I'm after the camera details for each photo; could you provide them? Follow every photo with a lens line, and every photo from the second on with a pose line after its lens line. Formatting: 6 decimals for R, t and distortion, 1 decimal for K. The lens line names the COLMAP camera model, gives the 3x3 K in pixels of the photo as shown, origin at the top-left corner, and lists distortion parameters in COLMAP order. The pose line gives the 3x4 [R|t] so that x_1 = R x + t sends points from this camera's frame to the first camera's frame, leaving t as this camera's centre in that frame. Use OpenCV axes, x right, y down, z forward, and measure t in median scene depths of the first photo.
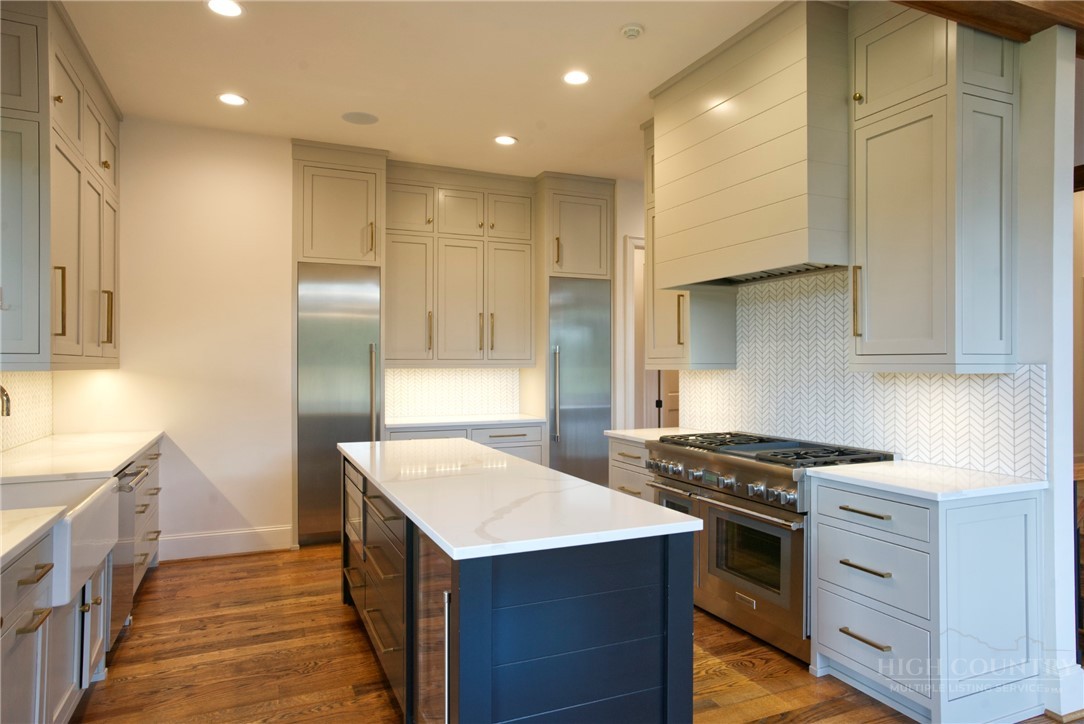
lens RADIAL K [[682.8, 0, 542.0], [0, 682.8, 362.0], [0, 0, 1]] dist [-0.047189, 0.063575]
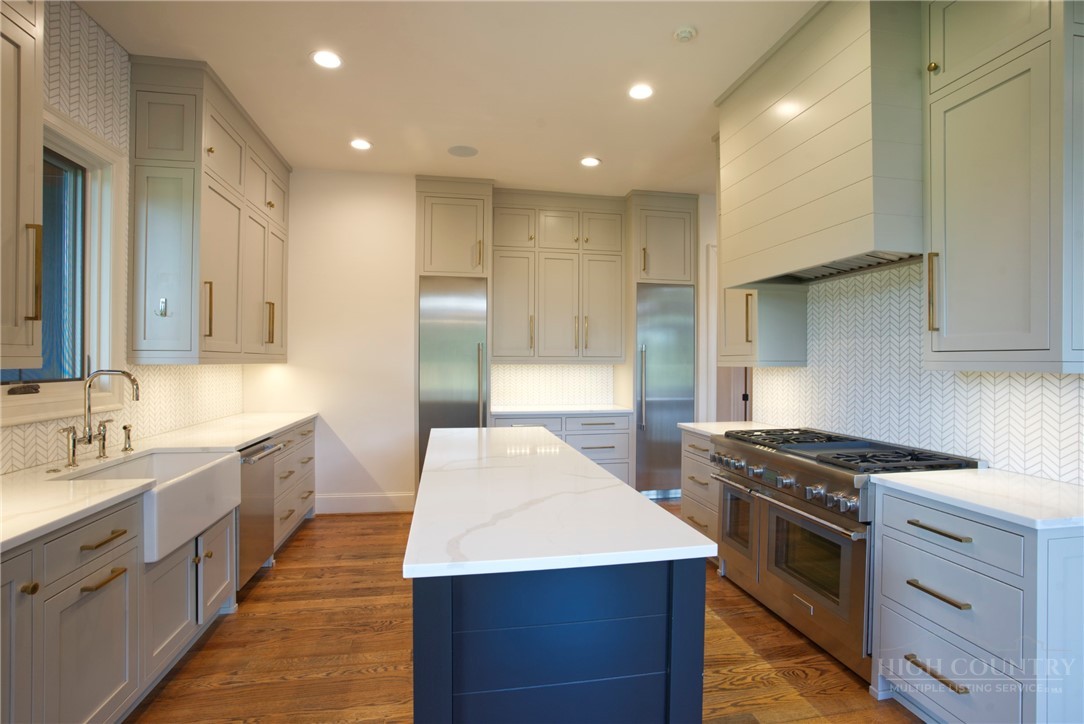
lens RADIAL K [[530.2, 0, 545.5], [0, 530.2, 362.0], [0, 0, 1]] dist [-0.079108, 0.036991]
pose [[0.973013, 0.004212, -0.230712, 0.103655], [-0.003100, 0.999982, 0.005184, 0.001442], [0.230730, -0.004329, 0.973008, 0.186771]]
